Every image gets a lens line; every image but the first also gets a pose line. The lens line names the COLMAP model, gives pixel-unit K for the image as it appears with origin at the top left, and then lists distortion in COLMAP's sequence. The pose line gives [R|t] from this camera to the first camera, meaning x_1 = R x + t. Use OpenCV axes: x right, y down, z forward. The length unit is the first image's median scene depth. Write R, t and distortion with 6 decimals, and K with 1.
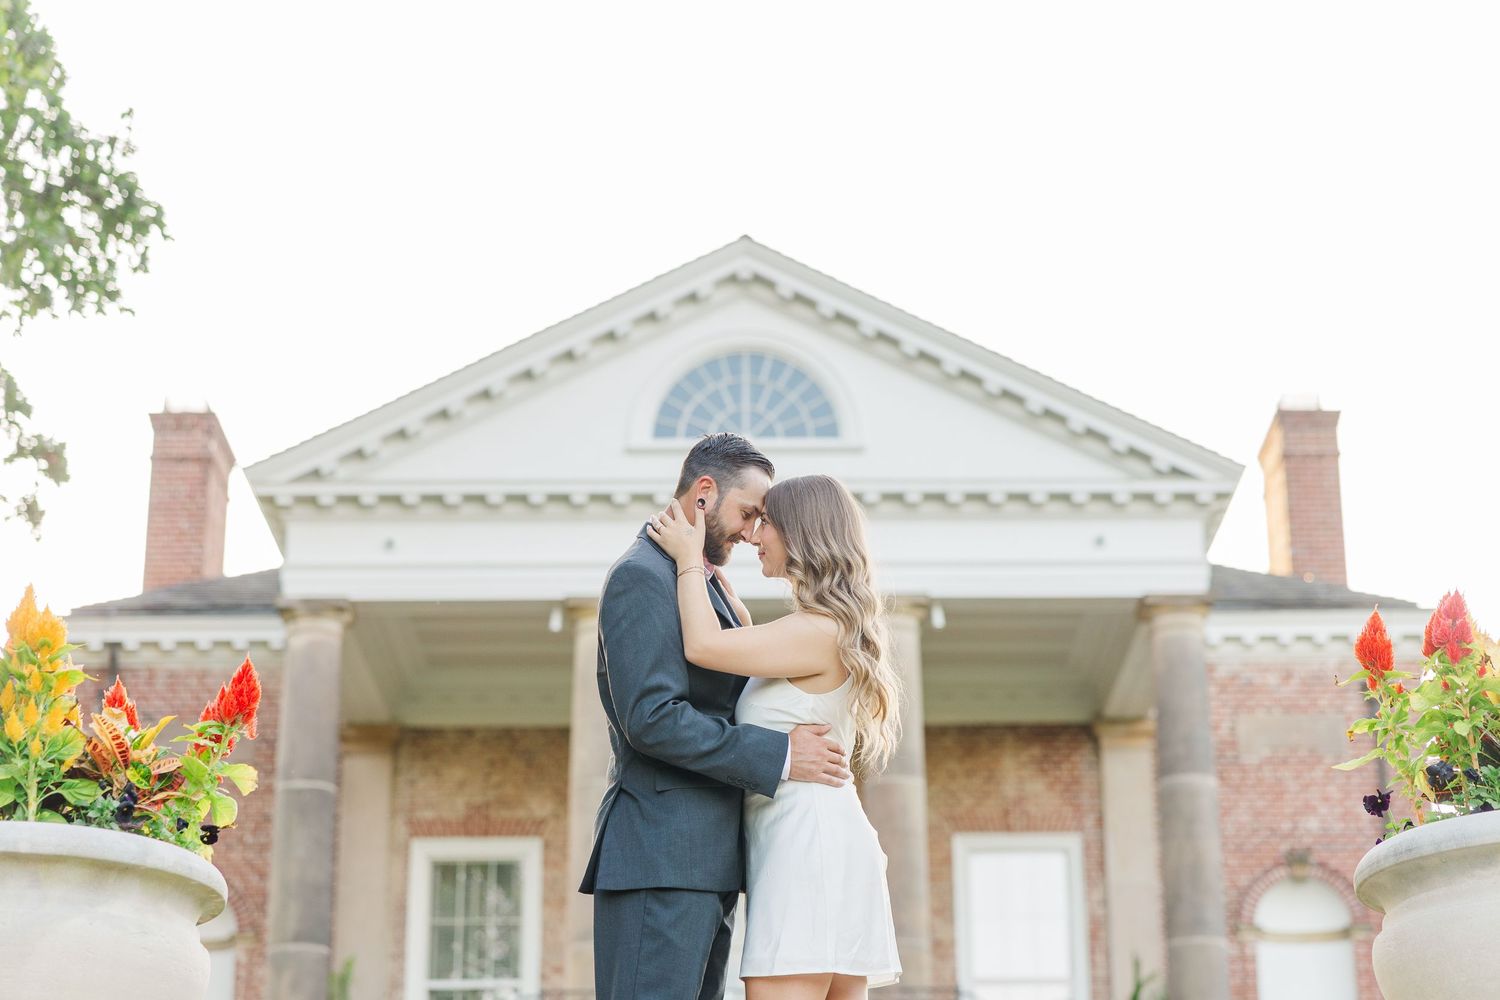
lens RADIAL K [[2847.0, 0, 754.5], [0, 2847.0, 506.4], [0, 0, 1]] dist [0.052451, 0.000000]
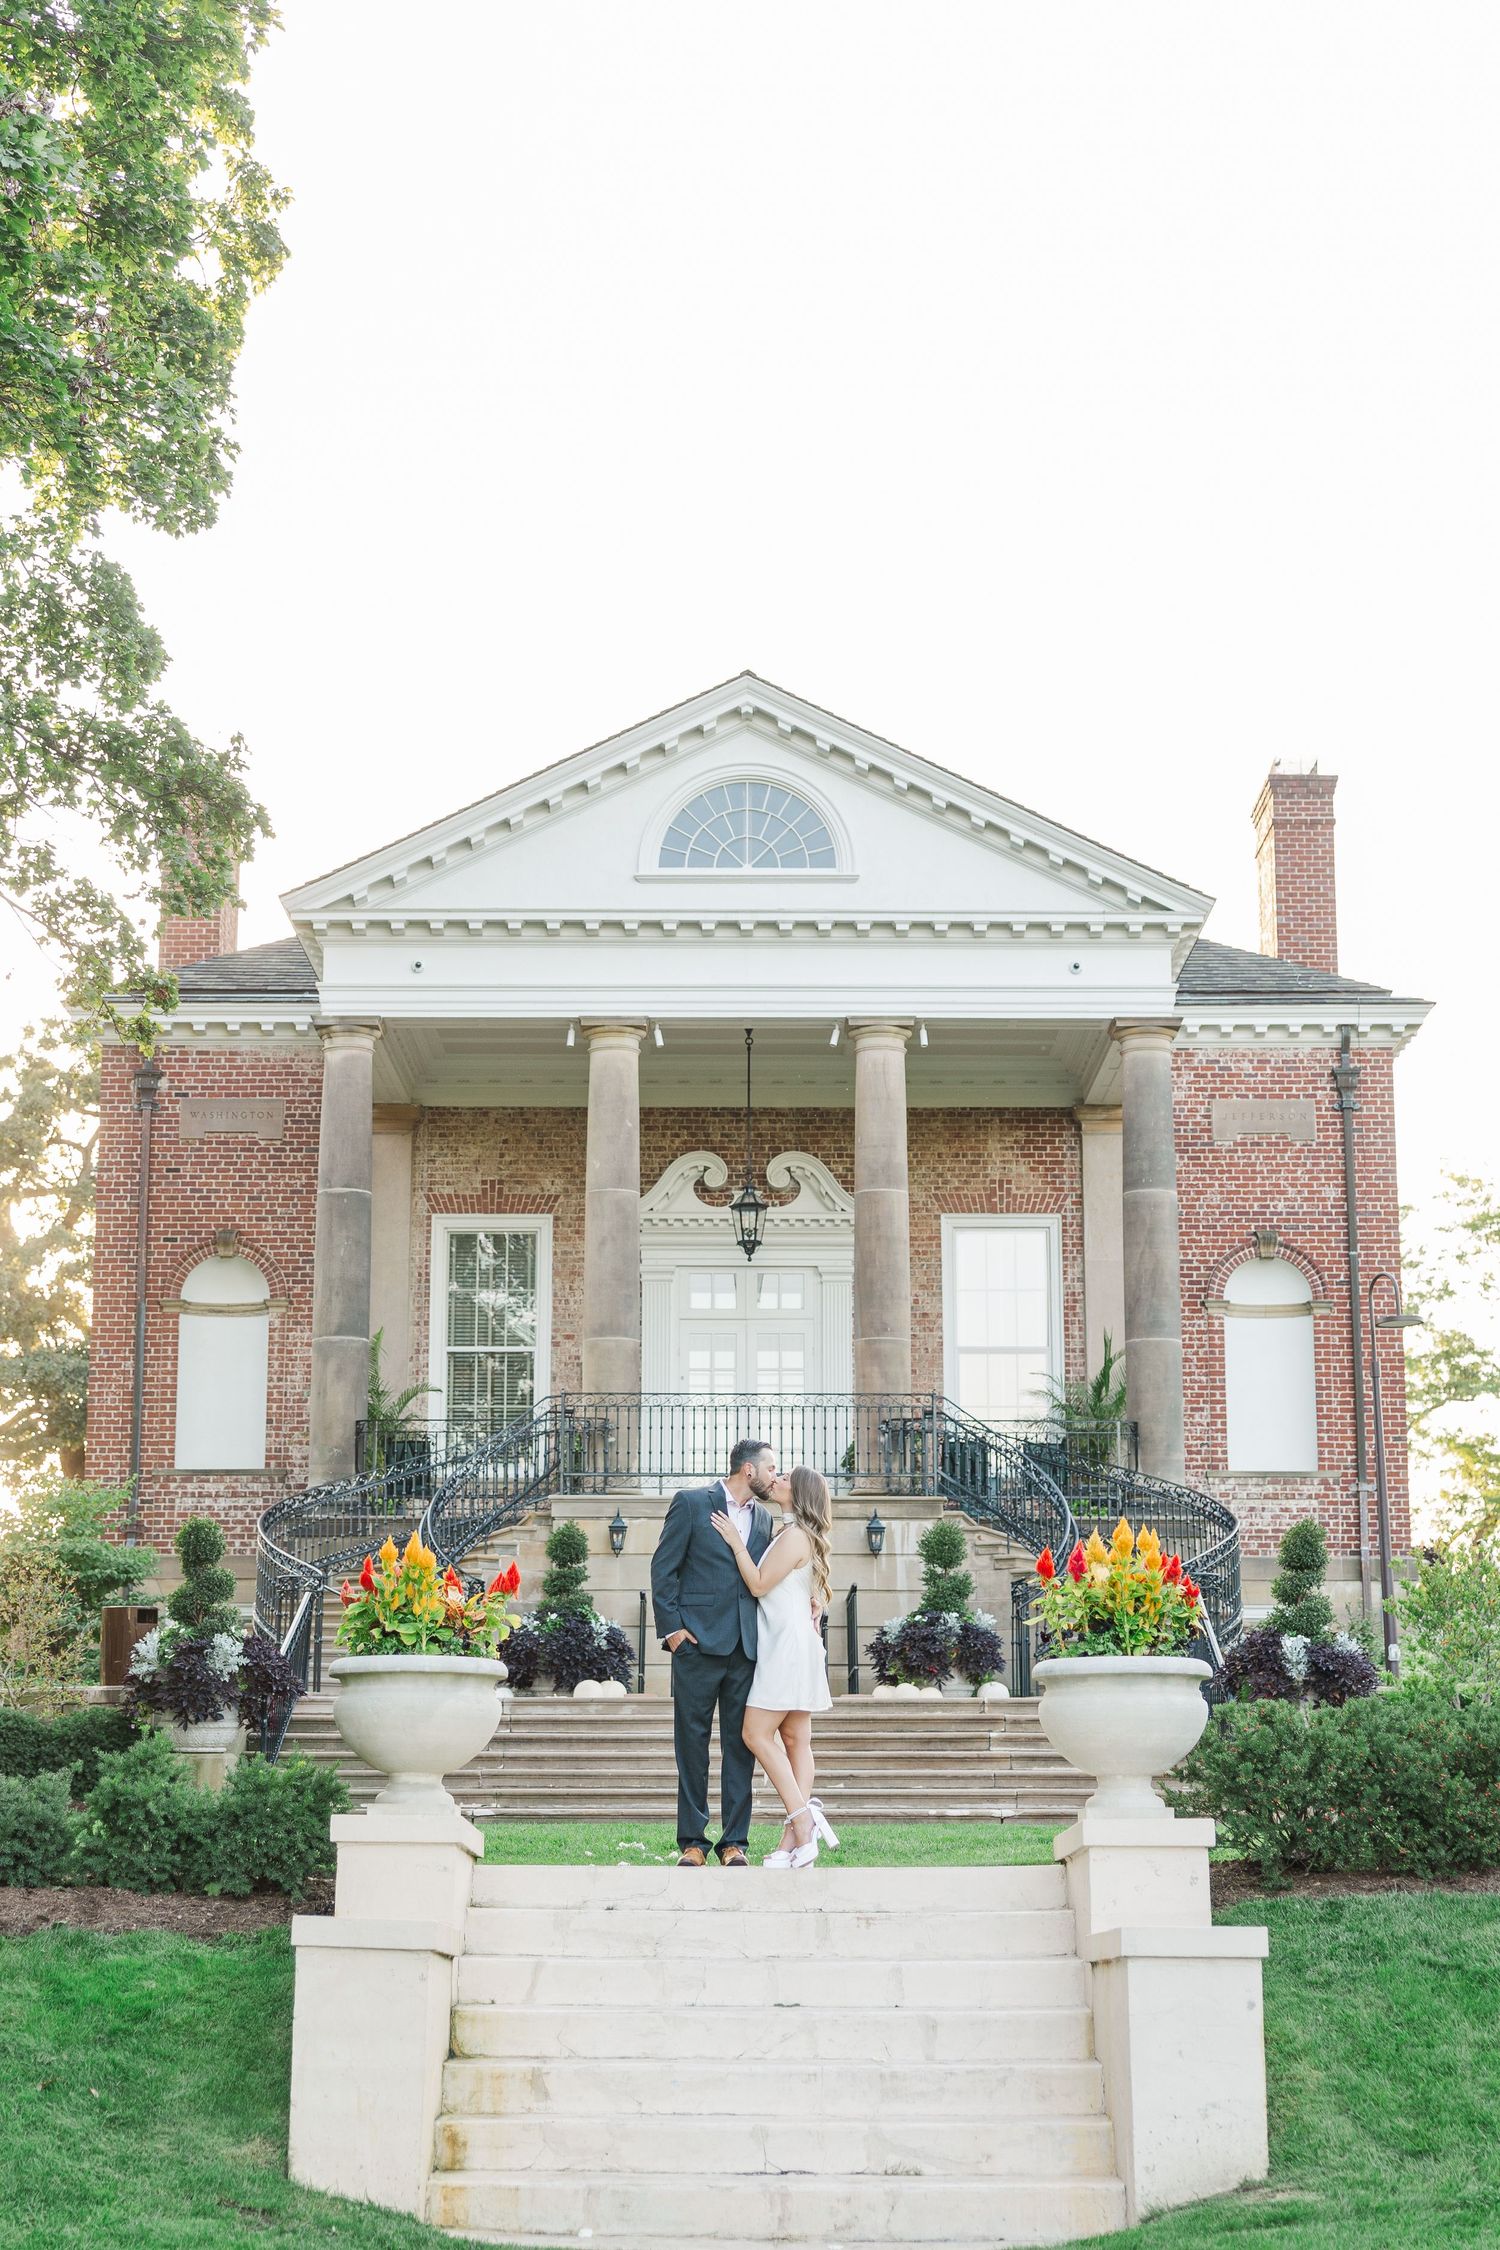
lens RADIAL K [[3648.1, 0, 691.7], [0, 3648.1, 964.0], [0, 0, 1]] dist [0.045696, 0.000000]
pose [[0.999743, 0.007197, -0.021514, 0.005939], [-0.004508, 0.992454, 0.122534, -0.153855], [0.022233, -0.122406, 0.992231, -0.364481]]
